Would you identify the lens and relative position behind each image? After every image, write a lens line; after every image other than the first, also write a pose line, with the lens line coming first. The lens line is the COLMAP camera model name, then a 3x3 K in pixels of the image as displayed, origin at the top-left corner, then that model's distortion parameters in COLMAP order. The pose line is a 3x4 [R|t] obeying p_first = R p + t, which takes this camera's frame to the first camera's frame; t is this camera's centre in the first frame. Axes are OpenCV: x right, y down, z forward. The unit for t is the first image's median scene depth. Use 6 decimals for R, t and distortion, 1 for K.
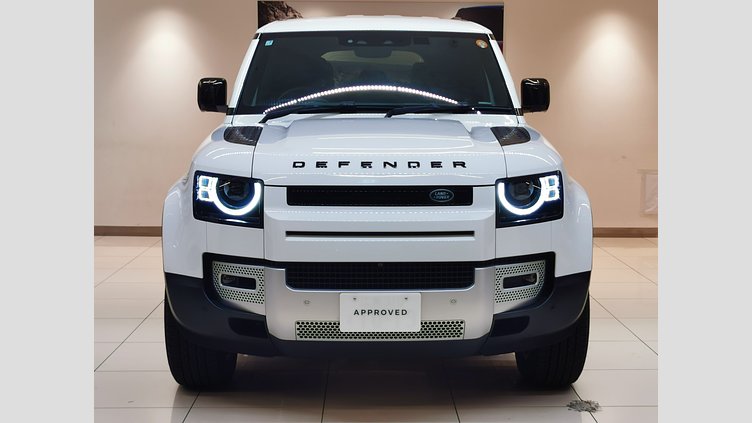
lens RADIAL K [[1121.0, 0, 374.0], [0, 1121.0, 211.2], [0, 0, 1]] dist [-0.028514, 0.000000]
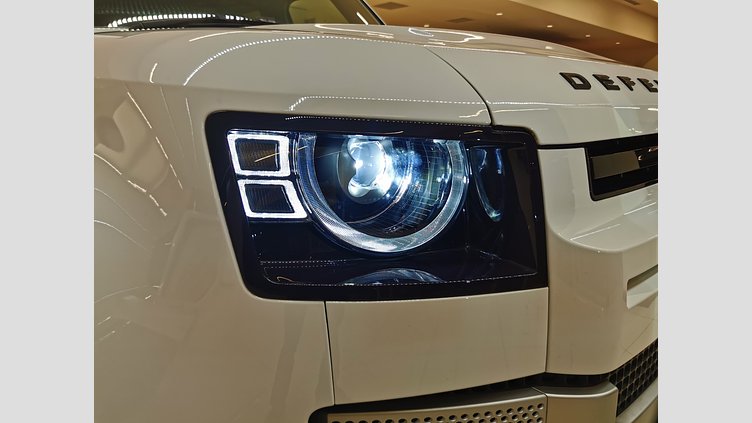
lens RADIAL K [[467.1, 0, 376.3], [0, 467.1, 210.4], [0, 0, 1]] dist [0.026829, -0.002719]
pose [[0.723169, -0.167114, 0.670149, -0.215150], [0.071720, 0.983211, 0.167787, -0.030105], [-0.686937, -0.073275, 0.723013, 0.930189]]
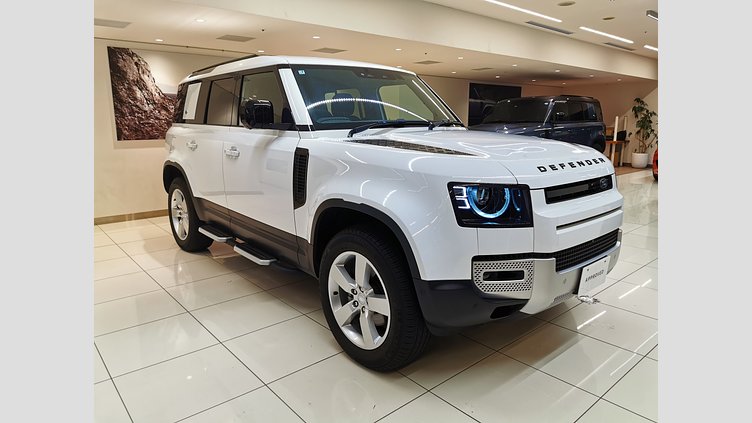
lens RADIAL K [[467.1, 0, 373.9], [0, 467.1, 209.2], [0, 0, 1]] dist [0.026829, -0.002719]
pose [[0.746632, -0.132058, 0.651998, -0.528141], [0.078468, 0.990739, 0.110811, -0.068113], [-0.660594, -0.031574, 0.750079, 0.739515]]
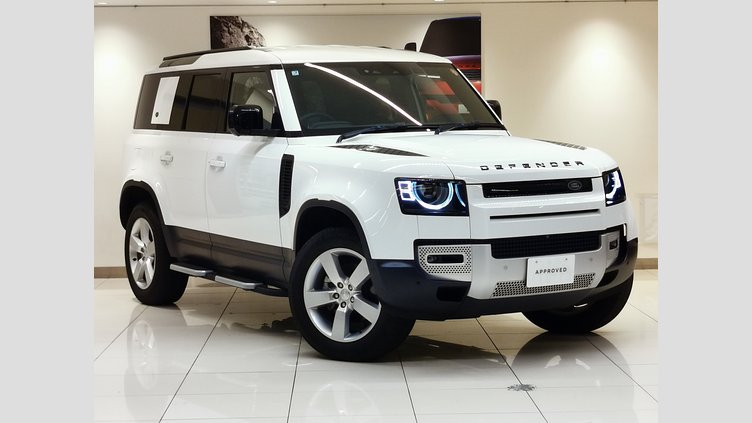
lens RADIAL K [[1776.0, 0, 377.6], [0, 1776.0, 211.8], [0, 0, 1]] dist [-0.026836, 0.000000]
pose [[0.857065, -0.053565, 0.512417, -1.269097], [0.078650, 0.996526, -0.027378, 0.059303], [-0.509170, 0.063766, 0.858300, -0.761770]]
